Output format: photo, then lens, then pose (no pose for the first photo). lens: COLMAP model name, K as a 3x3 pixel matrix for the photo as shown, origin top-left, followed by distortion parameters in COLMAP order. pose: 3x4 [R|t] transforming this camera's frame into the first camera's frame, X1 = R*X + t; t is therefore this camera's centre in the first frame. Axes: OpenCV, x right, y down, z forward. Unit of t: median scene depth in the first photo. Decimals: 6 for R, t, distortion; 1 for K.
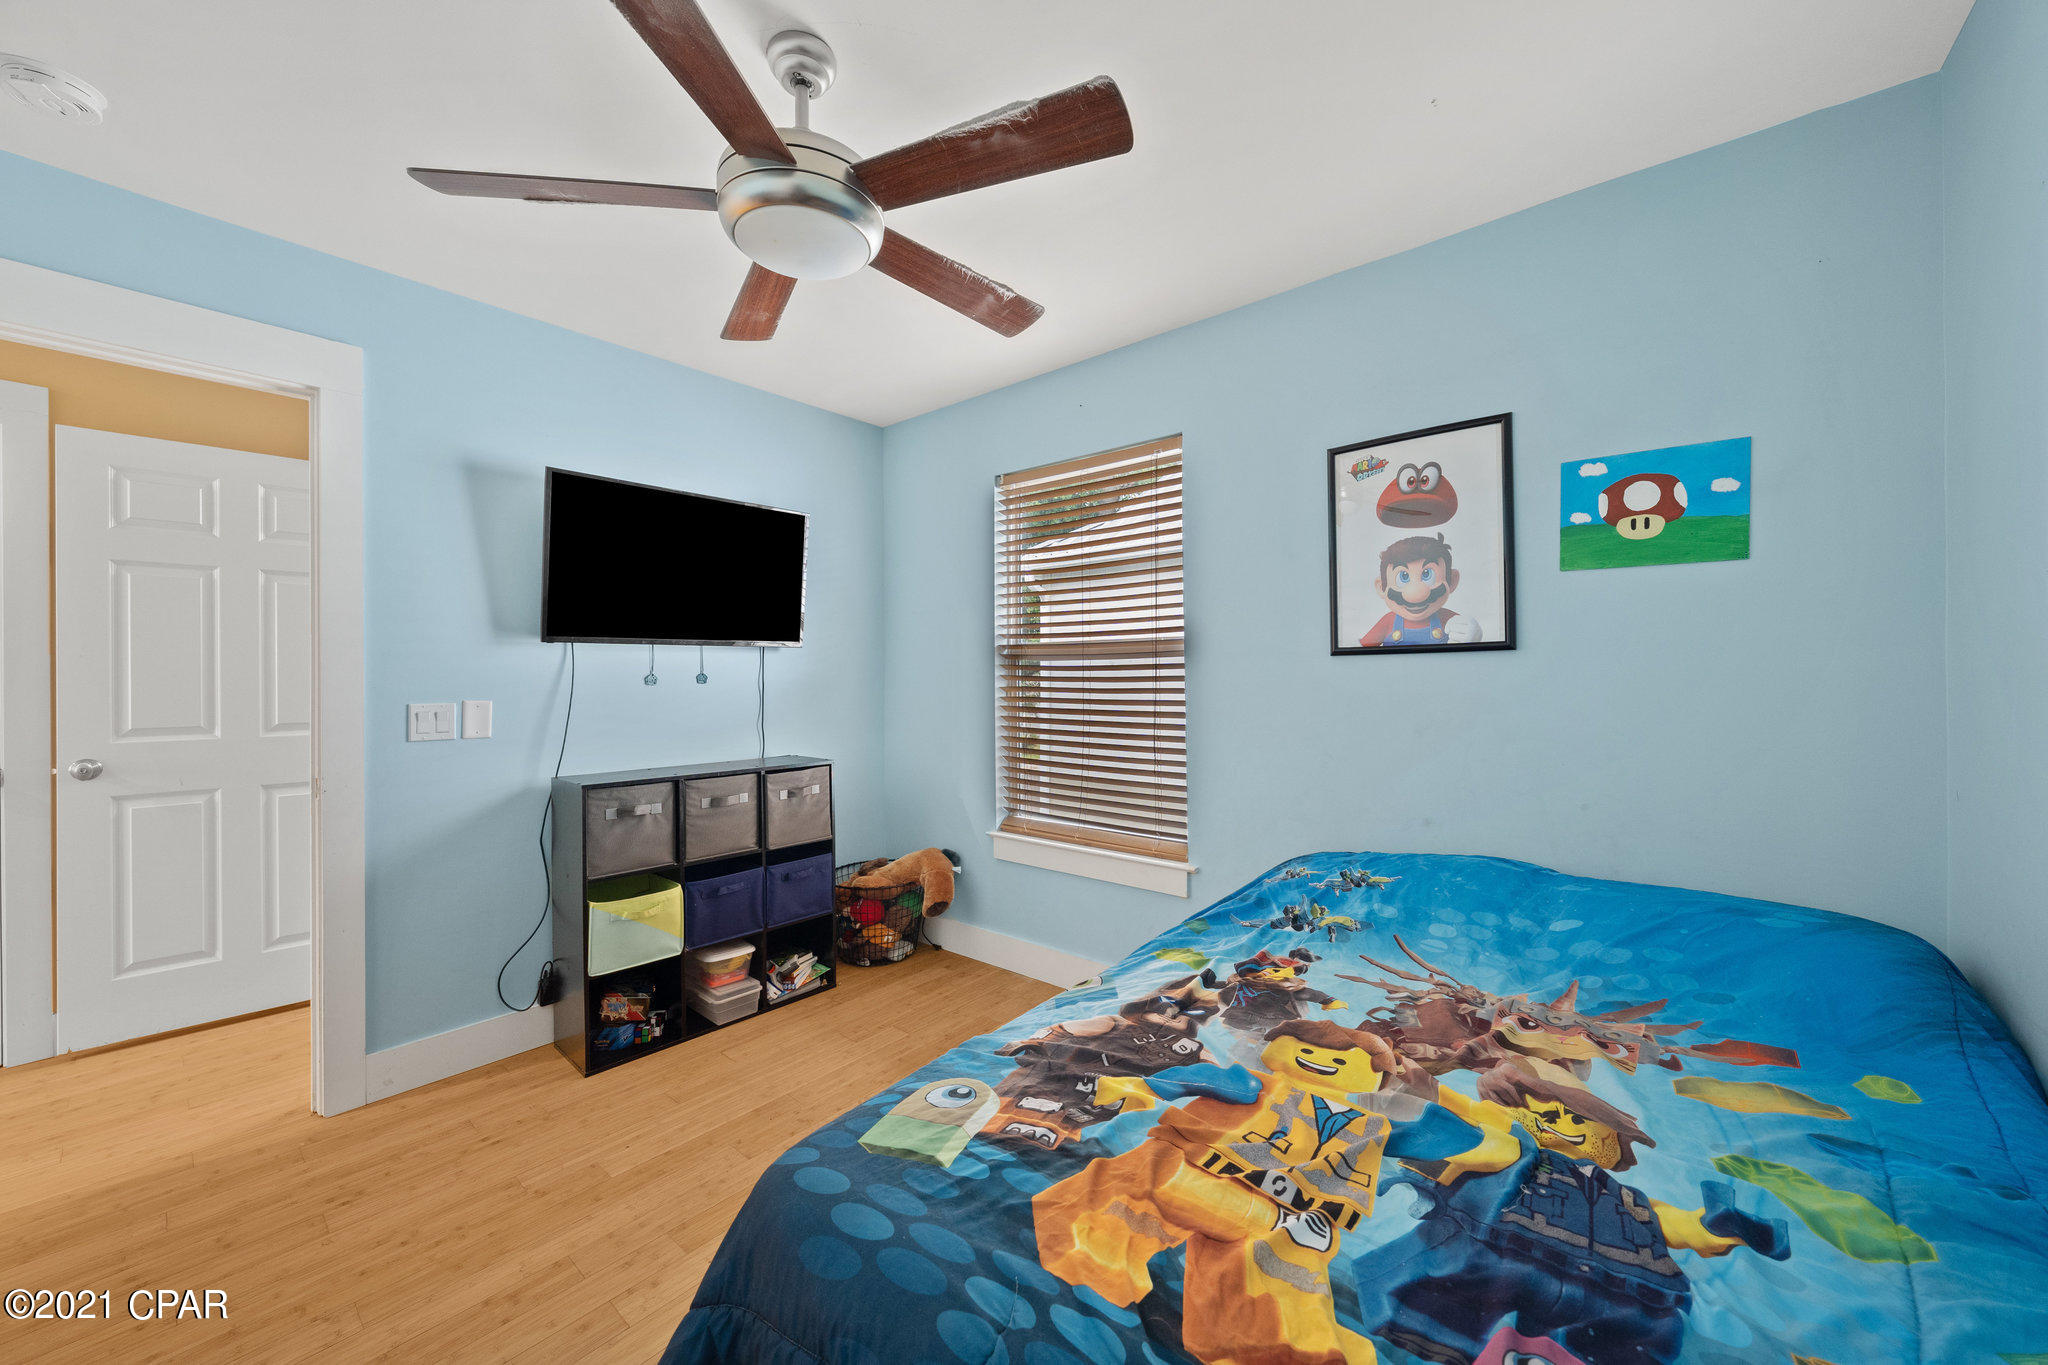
lens RADIAL K [[708.5, 0, 1002.3], [0, 708.5, 681.4], [0, 0, 1]] dist [-0.007204, 0.000081]
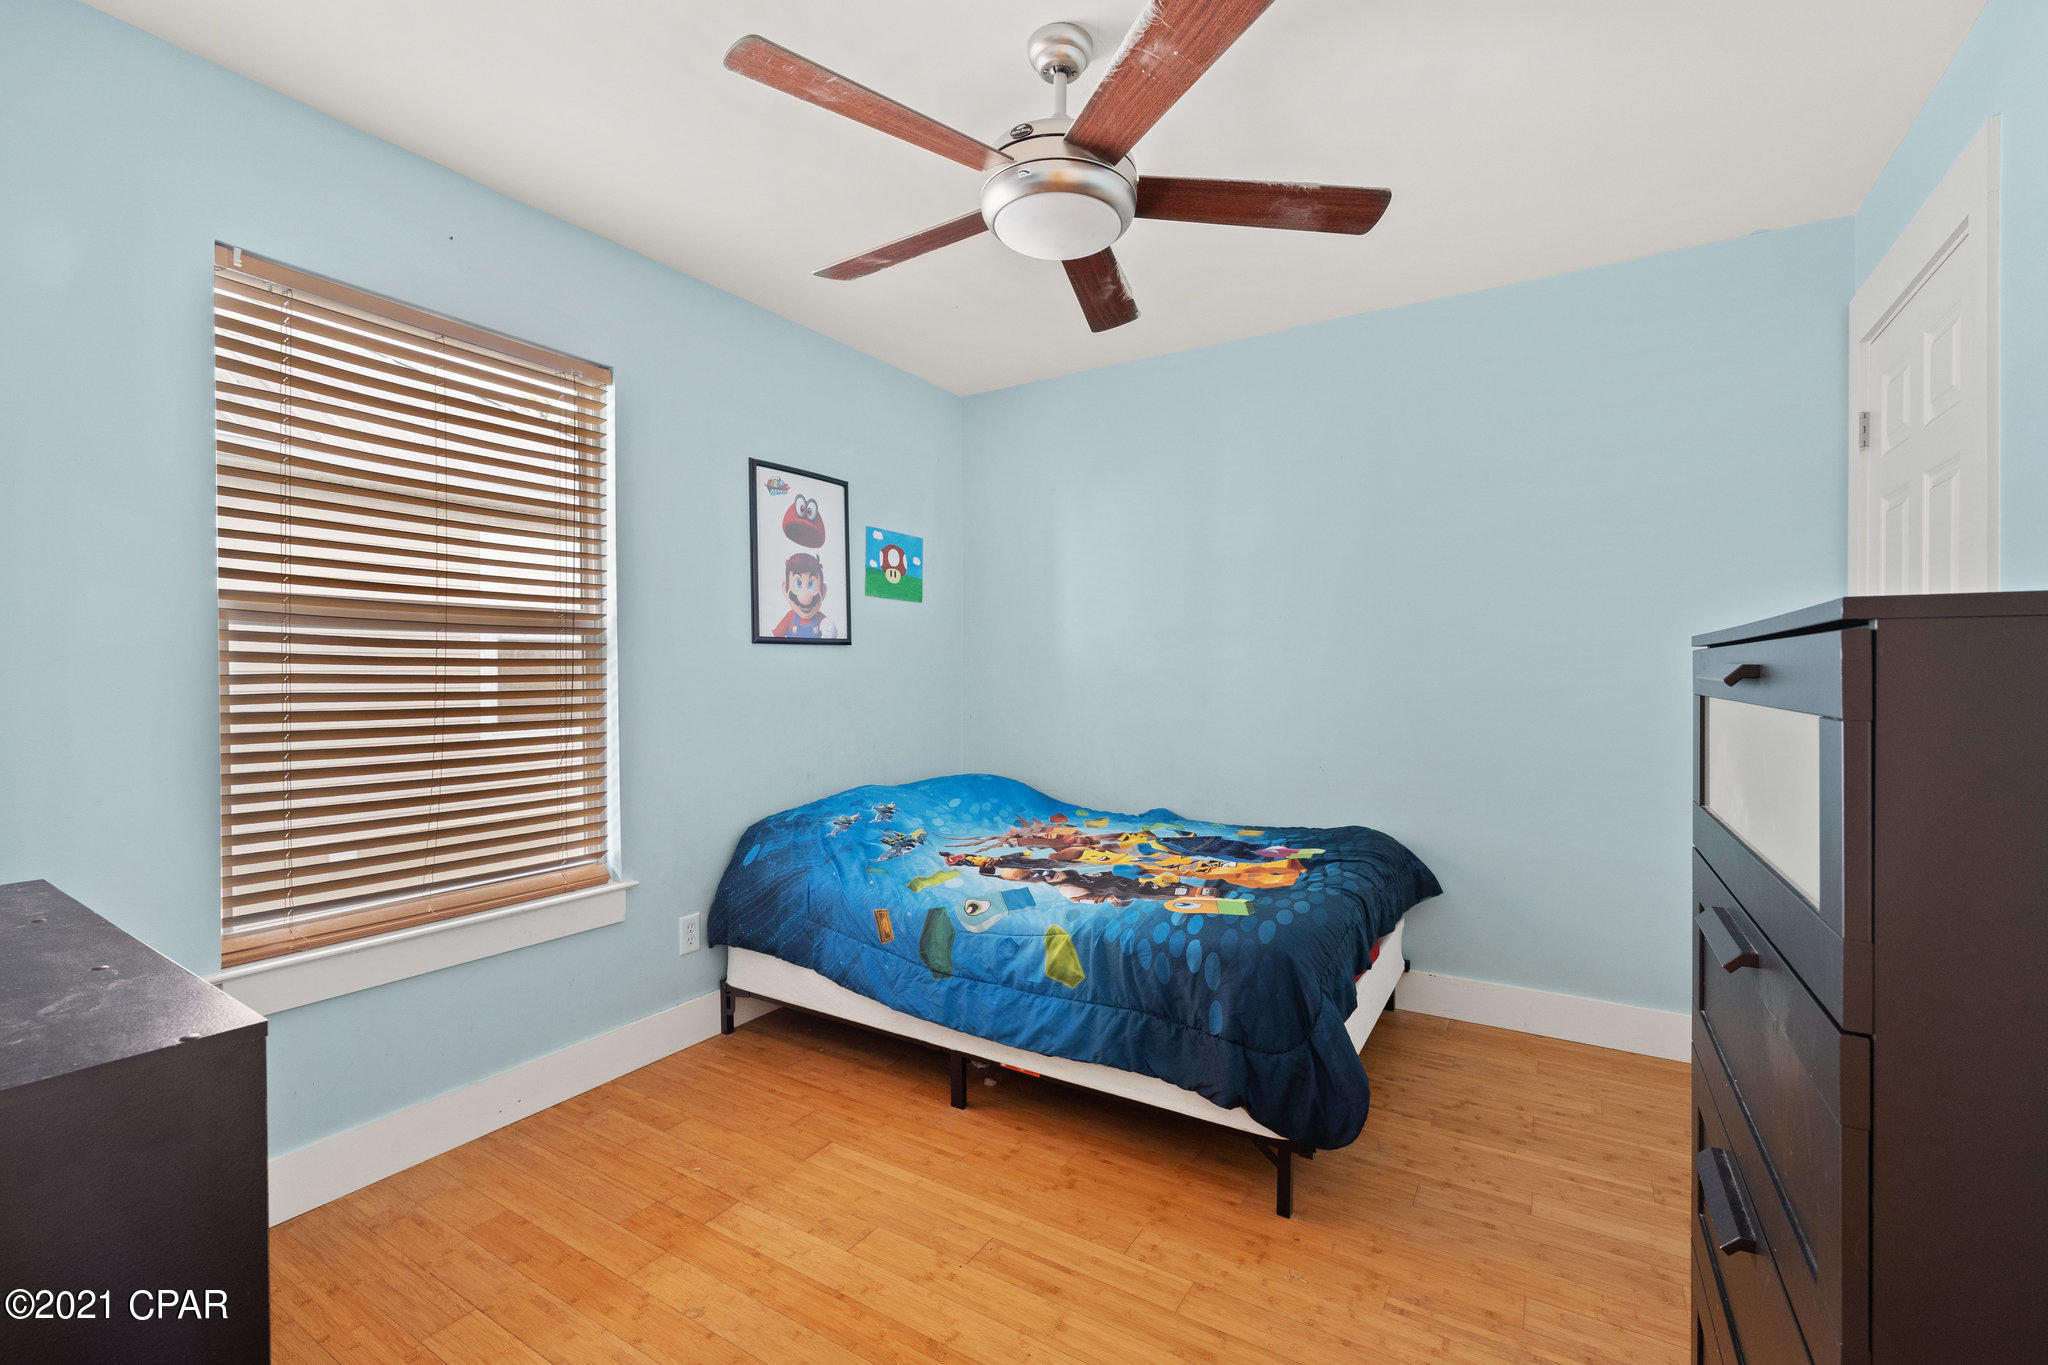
lens RADIAL K [[864.7, 0, 1007.6], [0, 864.7, 679.2], [0, 0, 1]] dist [0.002158, -0.002009]
pose [[-0.102800, -0.000704, 0.994702, -1.035316], [0.010277, 0.999946, 0.001770, 0.024272], [-0.994649, 0.010405, -0.102787, 0.820611]]
